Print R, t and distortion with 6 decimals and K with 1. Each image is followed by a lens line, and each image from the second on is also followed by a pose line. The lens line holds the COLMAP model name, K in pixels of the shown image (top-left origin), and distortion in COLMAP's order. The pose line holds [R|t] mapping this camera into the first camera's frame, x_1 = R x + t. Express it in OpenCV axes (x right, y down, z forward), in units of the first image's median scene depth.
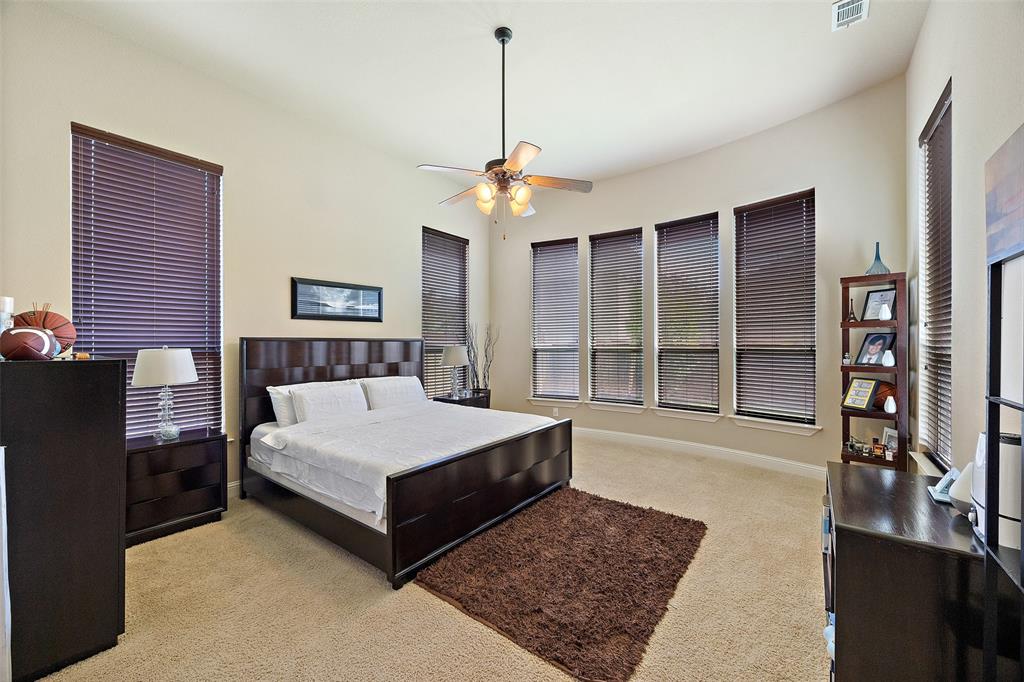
lens RADIAL K [[391.6, 0, 511.3], [0, 391.6, 345.1], [0, 0, 1]] dist [-0.000474, -0.000037]
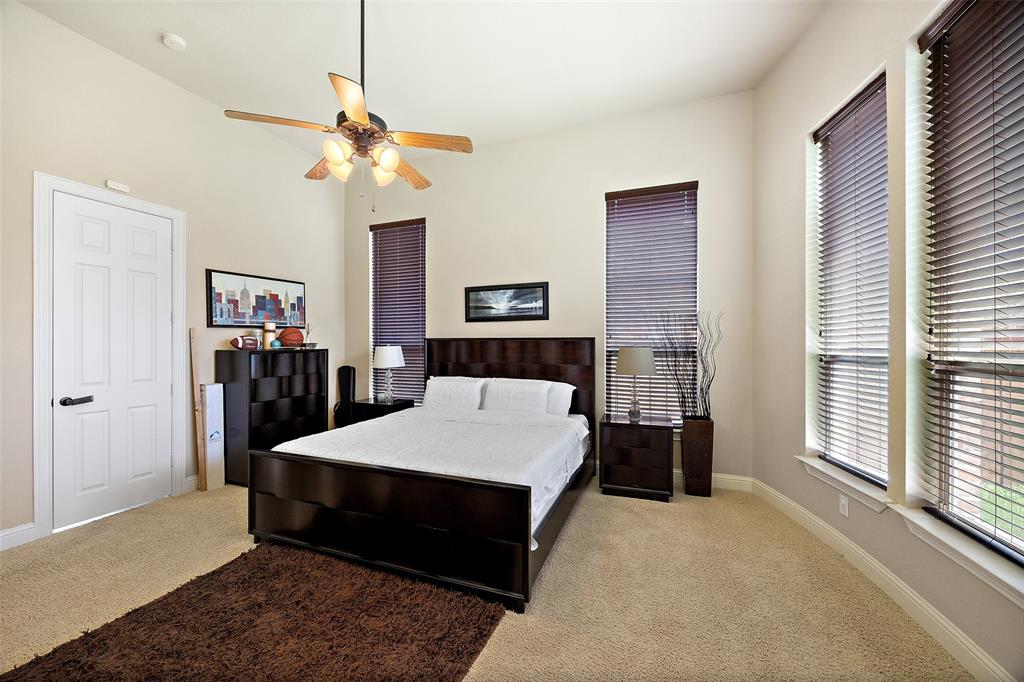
lens RADIAL K [[395.0, 0, 512.0], [0, 395.0, 341.0], [0, 0, 1]] dist [0.001090, 0.000036]
pose [[0.281278, -0.002229, -0.959624, 0.572068], [-0.007349, 0.999963, -0.004477, -0.004888], [0.959598, 0.008311, 0.281251, 0.715506]]
